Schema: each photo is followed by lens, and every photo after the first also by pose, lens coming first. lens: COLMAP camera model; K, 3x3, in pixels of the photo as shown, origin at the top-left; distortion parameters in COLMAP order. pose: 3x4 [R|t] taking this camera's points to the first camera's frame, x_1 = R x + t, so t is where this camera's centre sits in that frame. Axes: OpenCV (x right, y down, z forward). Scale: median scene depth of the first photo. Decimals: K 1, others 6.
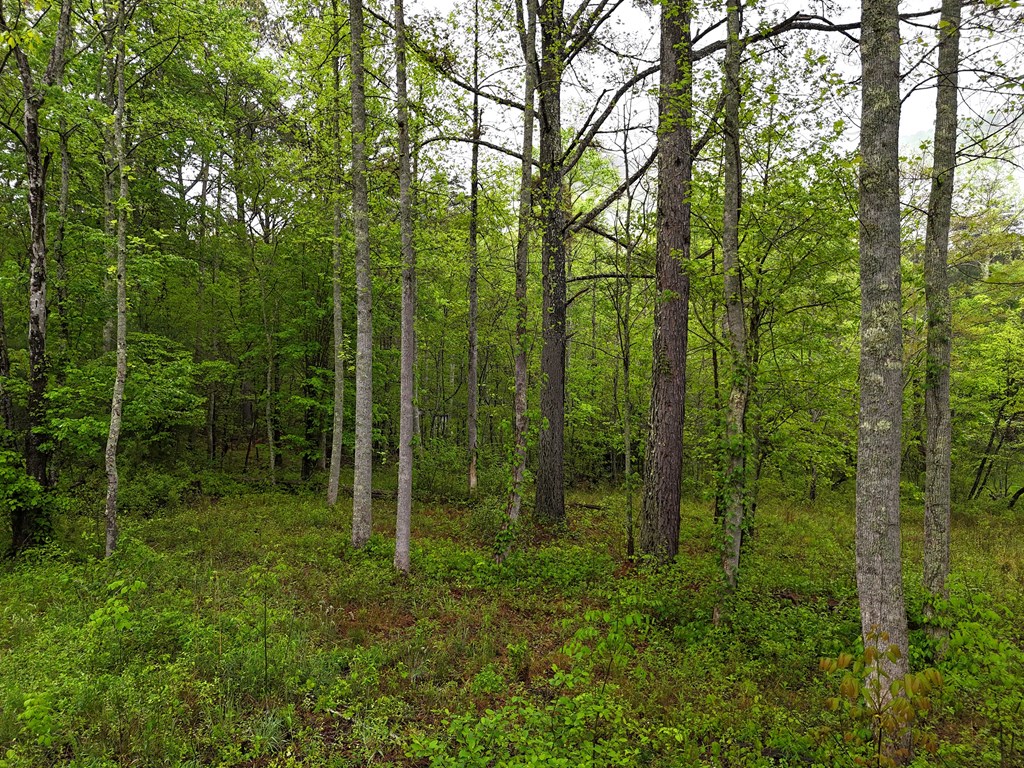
lens RADIAL K [[752.4, 0, 506.7], [0, 752.4, 386.3], [0, 0, 1]] dist [0.050020, -0.028506]
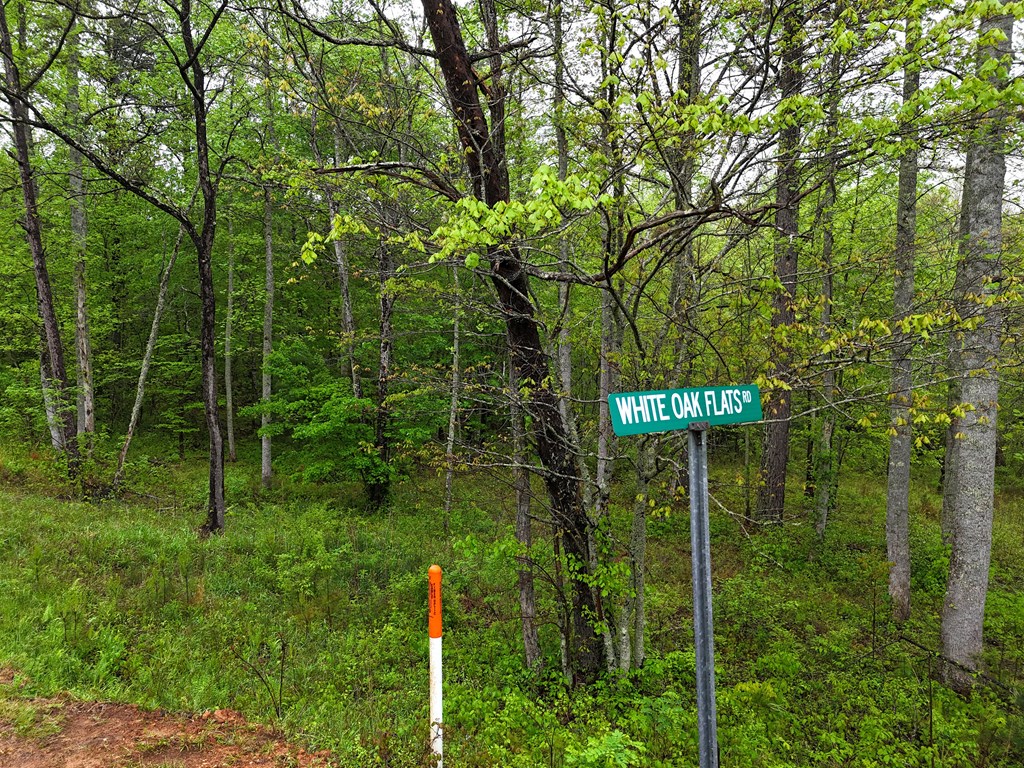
lens RADIAL K [[752.4, 0, 509.9], [0, 752.4, 385.2], [0, 0, 1]] dist [0.050020, -0.028506]
pose [[0.995562, 0.007005, -0.093849, -0.182331], [-0.001821, 0.998473, 0.055212, -0.132648], [0.094092, -0.054796, 0.994054, -0.560369]]
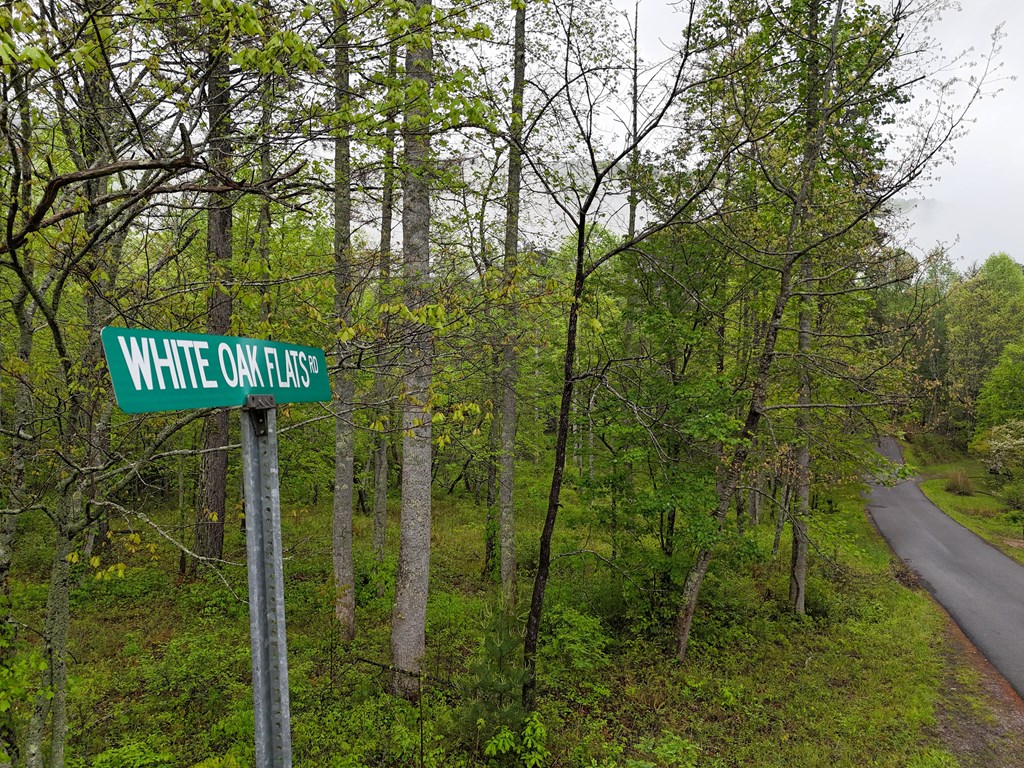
lens RADIAL K [[752.4, 0, 512.3], [0, 752.4, 385.1], [0, 0, 1]] dist [0.050020, -0.028506]
pose [[0.803191, 0.000757, 0.595722, -0.190026], [-0.001777, 0.999998, 0.001127, -0.113932], [-0.595720, -0.001964, 0.803190, -0.476671]]
